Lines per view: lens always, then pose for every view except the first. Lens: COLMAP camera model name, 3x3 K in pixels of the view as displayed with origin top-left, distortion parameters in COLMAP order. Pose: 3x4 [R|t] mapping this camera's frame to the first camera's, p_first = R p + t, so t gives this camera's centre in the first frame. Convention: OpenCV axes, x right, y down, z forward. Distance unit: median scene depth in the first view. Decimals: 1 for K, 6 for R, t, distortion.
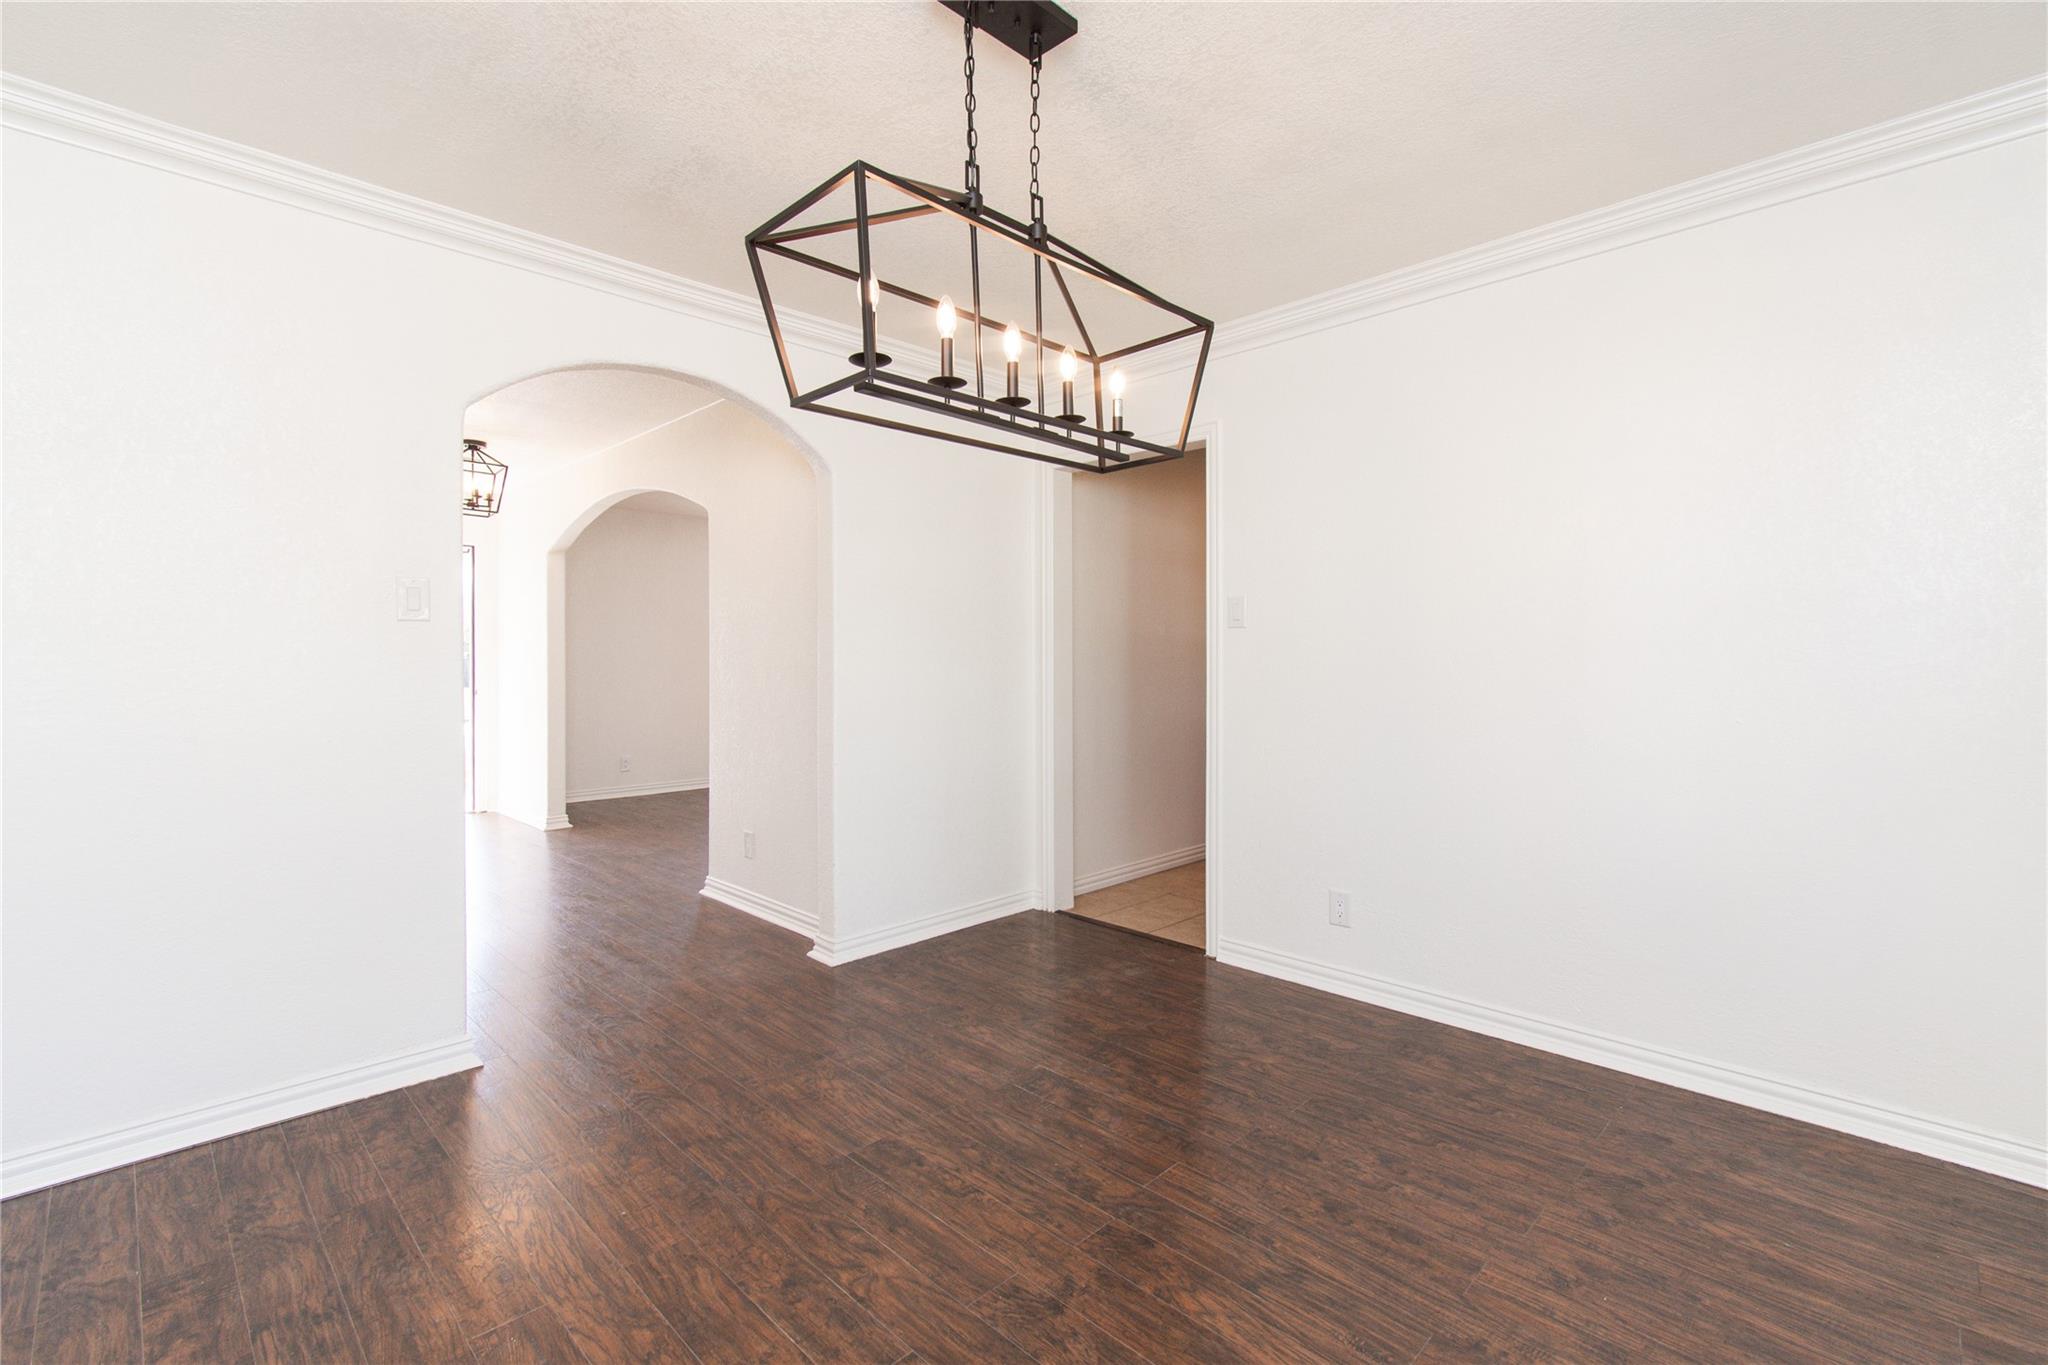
lens RADIAL K [[901.1, 0, 1013.6], [0, 901.1, 645.3], [0, 0, 1]] dist [-0.021914, 0.001091]
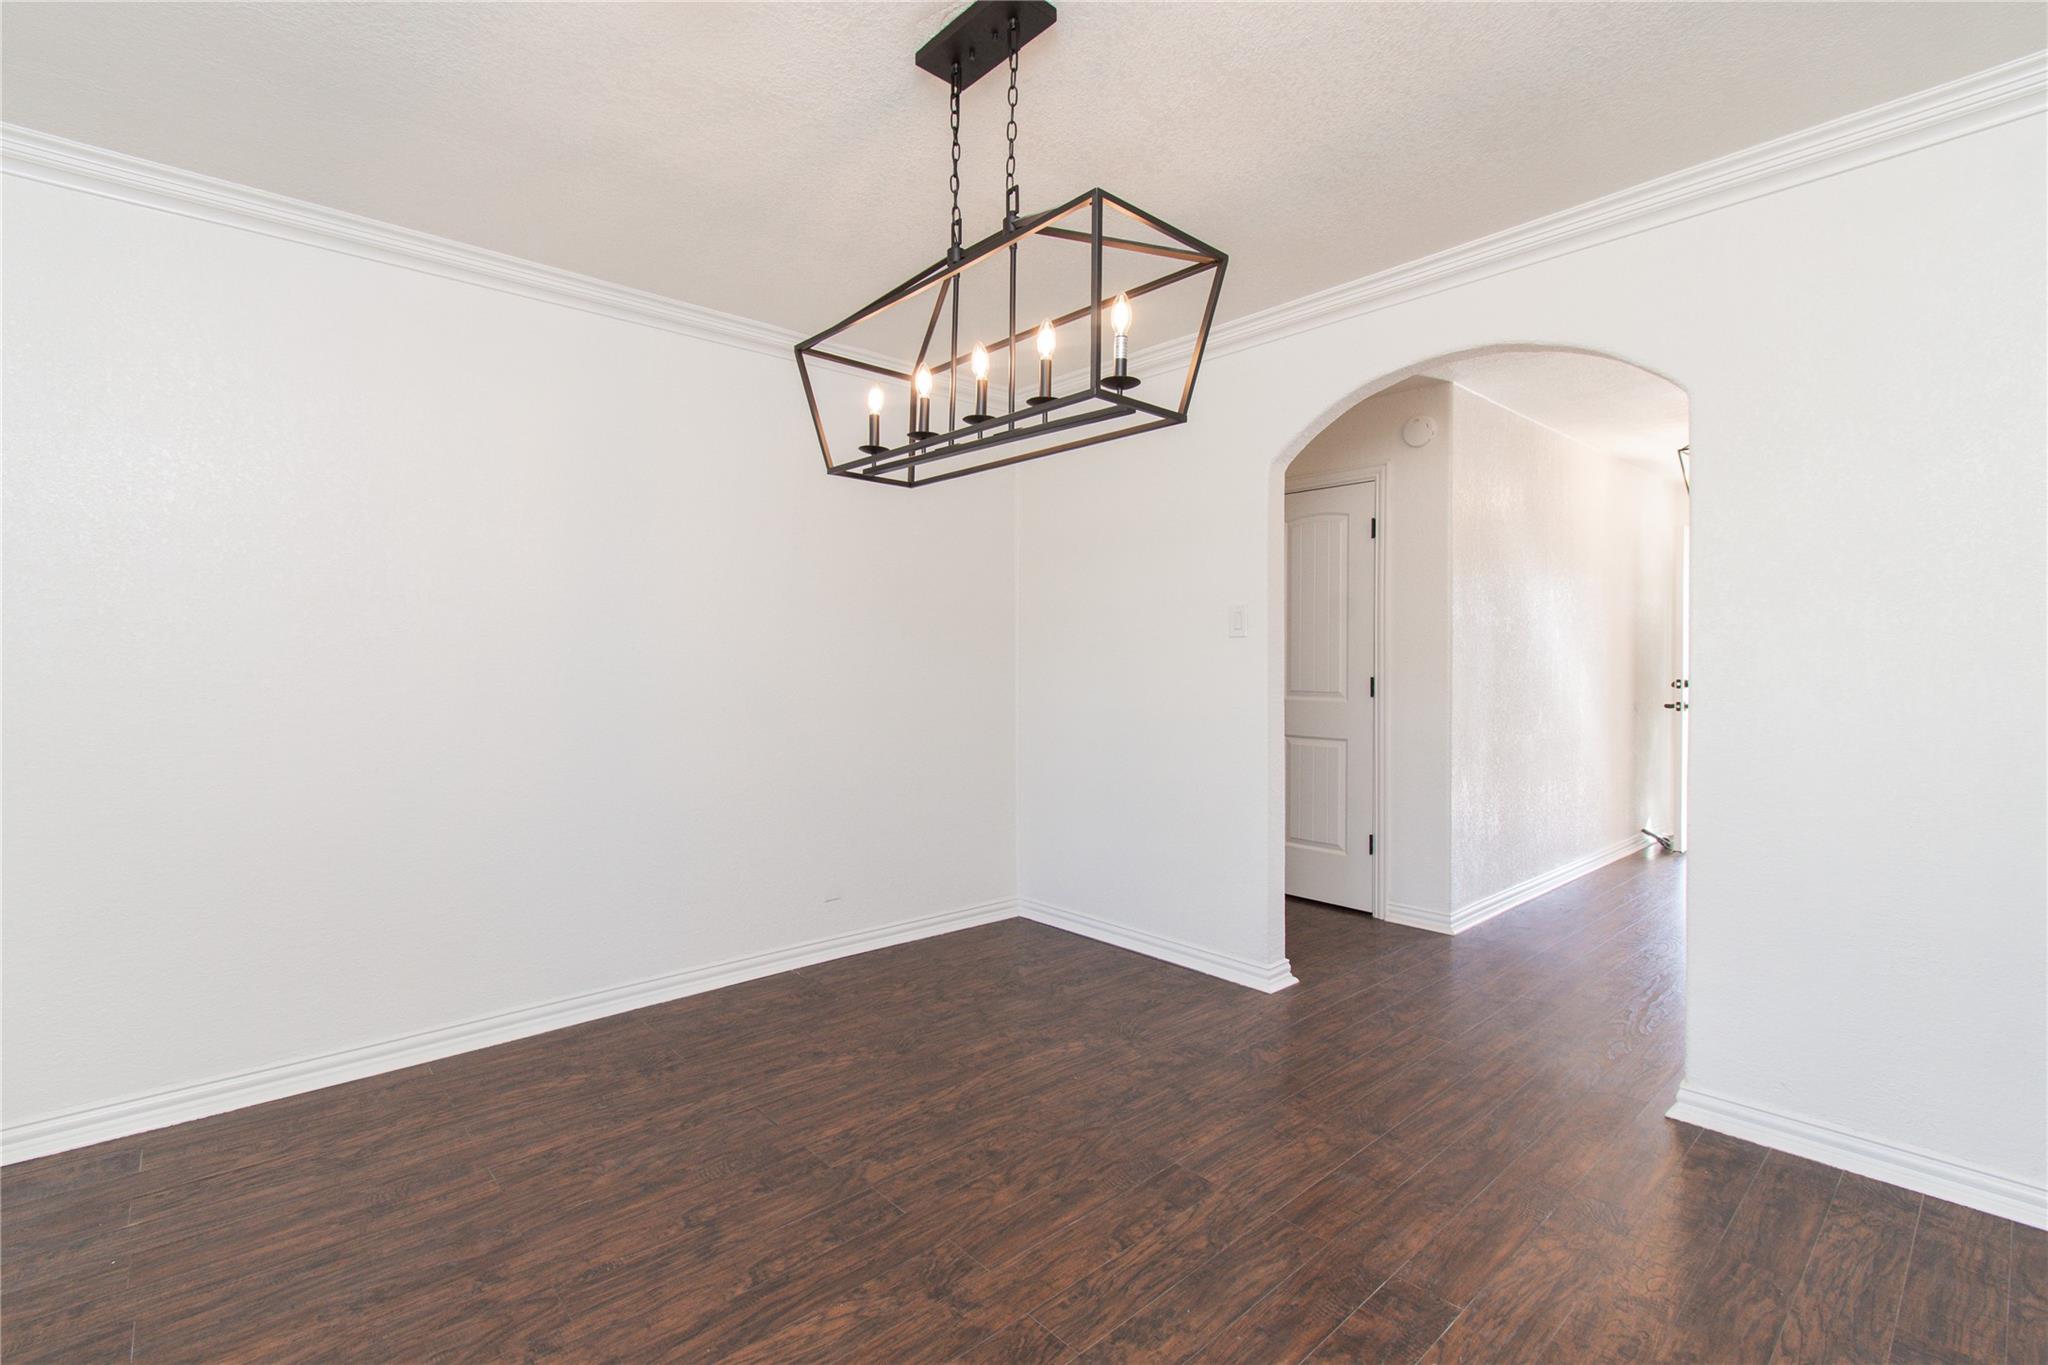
lens RADIAL K [[923.8, 0, 1012.1], [0, 923.8, 642.3], [0, 0, 1]] dist [-0.000884, -0.000233]
pose [[-0.044079, -0.011126, -0.998966, 0.921214], [0.004320, 0.999927, -0.011327, 0.001460], [0.999019, -0.004814, -0.044028, 0.935224]]
